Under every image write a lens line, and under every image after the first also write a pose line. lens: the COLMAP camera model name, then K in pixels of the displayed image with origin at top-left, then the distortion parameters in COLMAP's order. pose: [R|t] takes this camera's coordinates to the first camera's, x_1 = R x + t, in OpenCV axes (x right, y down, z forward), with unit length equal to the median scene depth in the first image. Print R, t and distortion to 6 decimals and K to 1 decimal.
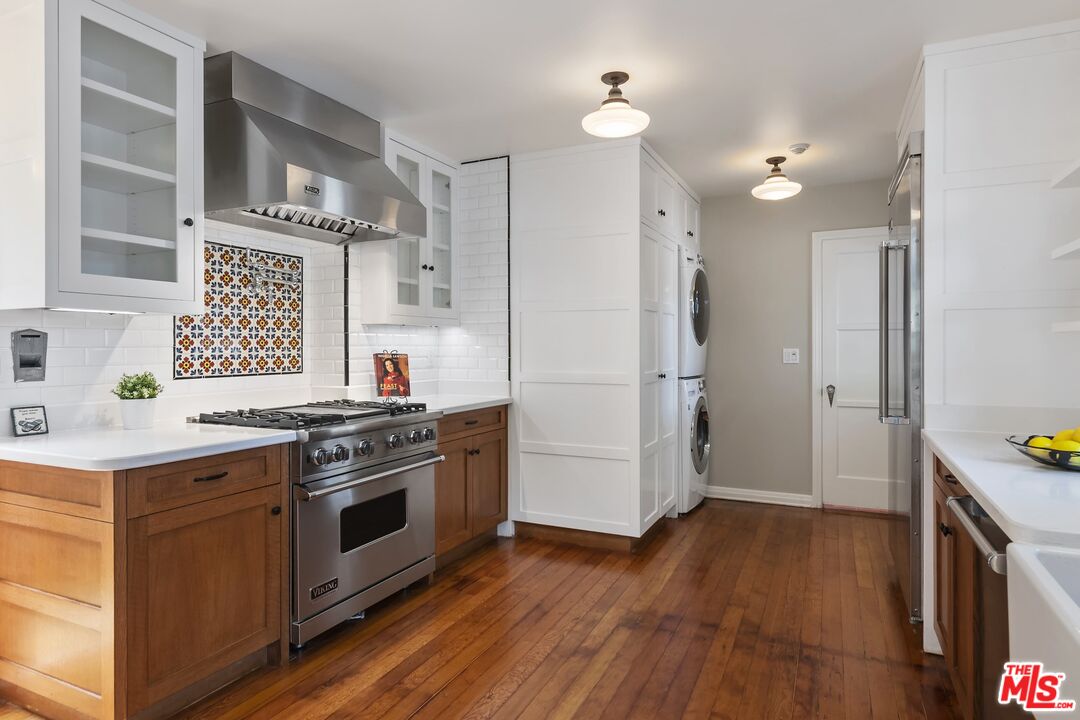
lens RADIAL K [[621.1, 0, 541.9], [0, 621.1, 348.4], [0, 0, 1]] dist [-0.001894, -0.000580]
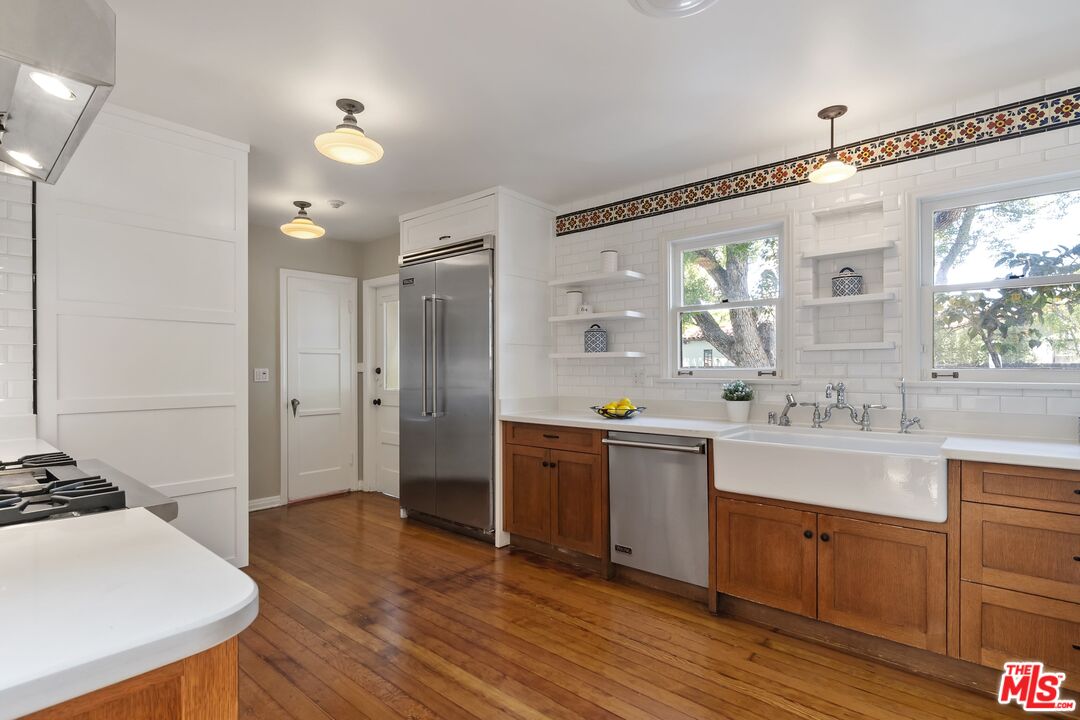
lens RADIAL K [[524.4, 0, 544.4], [0, 524.4, 368.0], [0, 0, 1]] dist [-0.013521, -0.000815]
pose [[0.266453, 0.002222, 0.963845, -0.642159], [0.005430, 0.999978, -0.003807, 0.010487], [-0.963833, 0.006248, 0.266435, 0.456356]]
